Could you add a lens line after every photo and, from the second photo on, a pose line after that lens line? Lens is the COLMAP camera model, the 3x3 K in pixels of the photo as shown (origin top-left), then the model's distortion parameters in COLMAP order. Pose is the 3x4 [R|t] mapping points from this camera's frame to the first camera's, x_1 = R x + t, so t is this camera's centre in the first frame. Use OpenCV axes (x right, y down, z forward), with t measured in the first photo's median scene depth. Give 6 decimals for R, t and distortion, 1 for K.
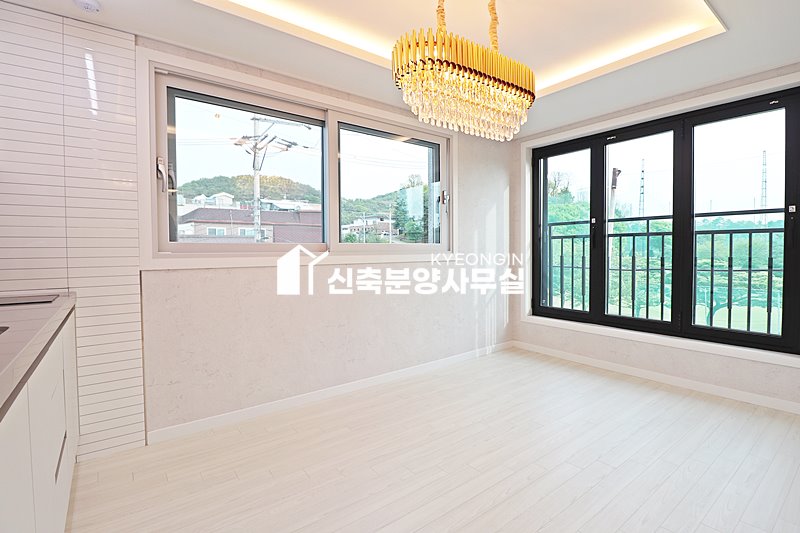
lens RADIAL K [[376.0, 0, 402.4], [0, 376.0, 259.4], [0, 0, 1]] dist [0.000671, -0.013998]
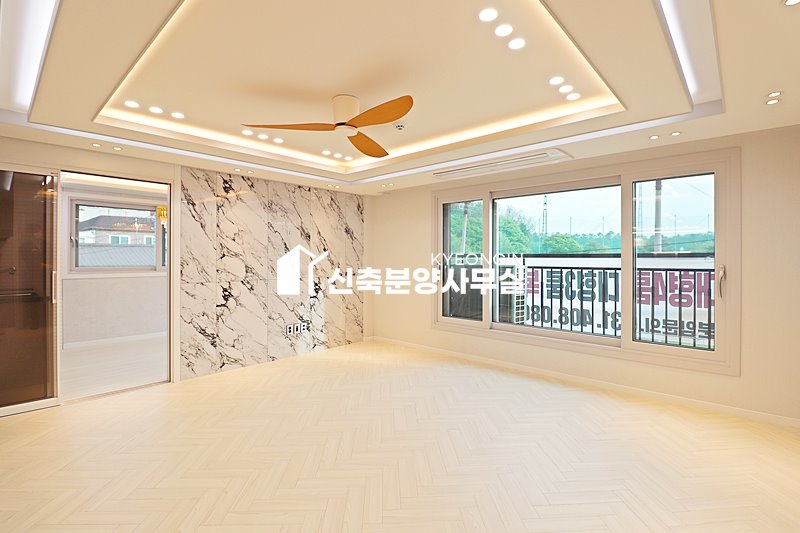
lens RADIAL K [[376.0, 0, 402.4], [0, 376.0, 259.4], [0, 0, 1]] dist [0.000671, -0.013998]
pose [[0.983767, 0.009880, 0.179179, 0.079631], [-0.006306, 0.999770, -0.020505, -0.004784], [-0.179340, 0.019043, 0.983603, -0.135862]]
